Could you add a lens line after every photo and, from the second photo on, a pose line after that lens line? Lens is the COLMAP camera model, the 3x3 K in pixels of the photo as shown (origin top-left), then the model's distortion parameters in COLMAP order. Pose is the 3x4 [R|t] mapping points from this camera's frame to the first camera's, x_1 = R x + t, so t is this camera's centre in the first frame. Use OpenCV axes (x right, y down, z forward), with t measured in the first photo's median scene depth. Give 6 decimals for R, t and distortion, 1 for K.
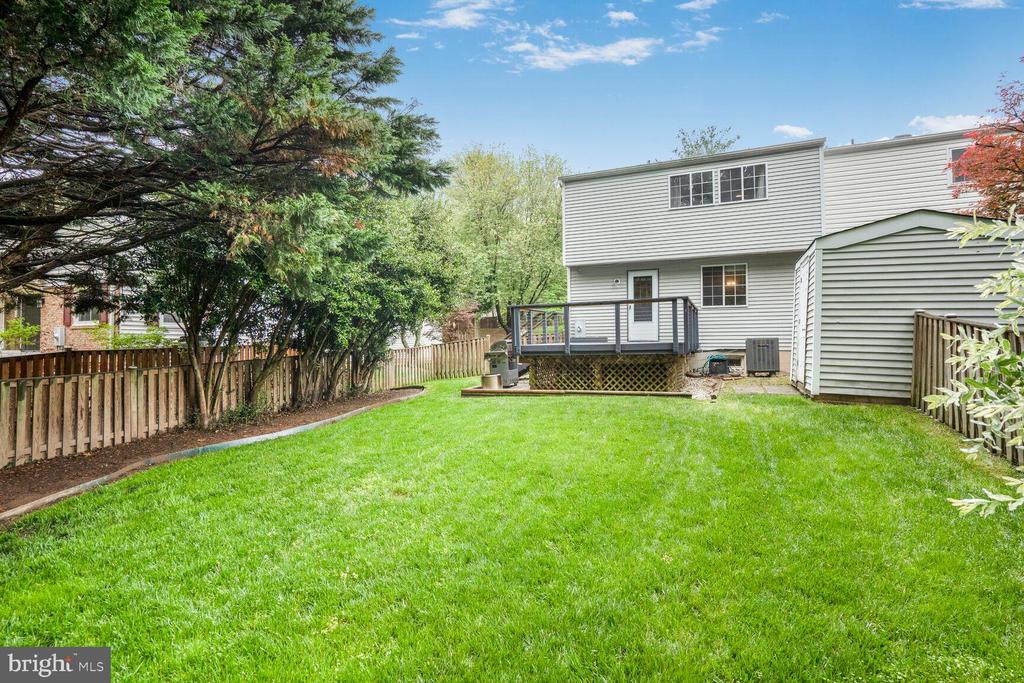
lens RADIAL K [[483.8, 0, 512.2], [0, 483.8, 343.7], [0, 0, 1]] dist [-0.044779, 0.011422]
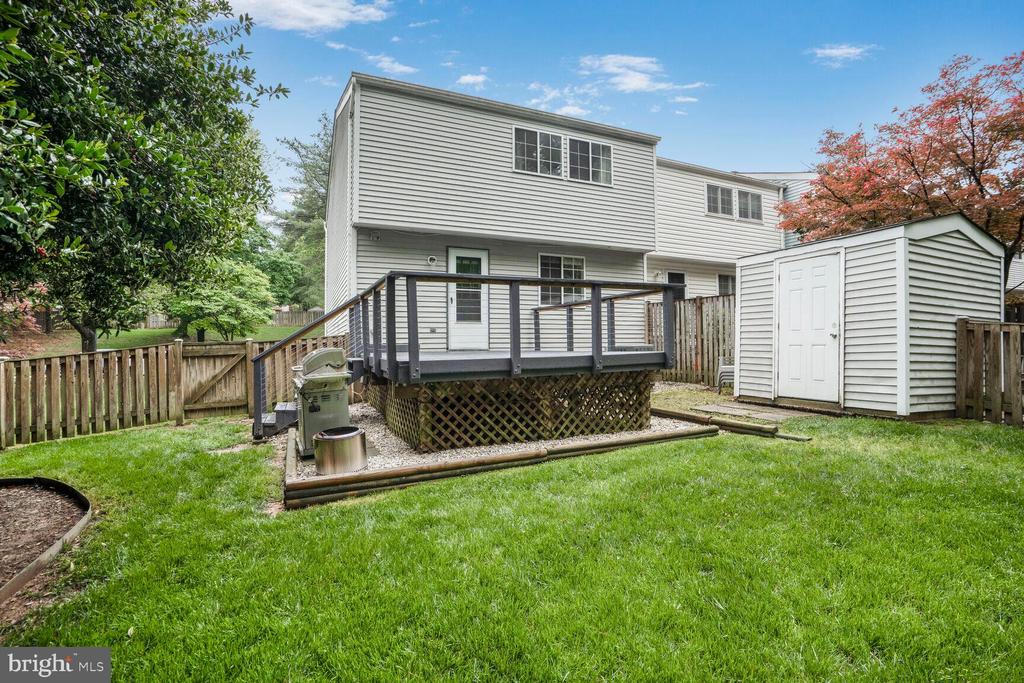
lens RADIAL K [[483.8, 0, 510.9], [0, 483.8, 333.2], [0, 0, 1]] dist [-0.044779, 0.011422]
pose [[0.661072, 0.023564, 0.749952, -0.232671], [0.005856, 0.999314, -0.036561, -0.004219], [-0.750299, 0.028562, 0.660481, 0.545046]]
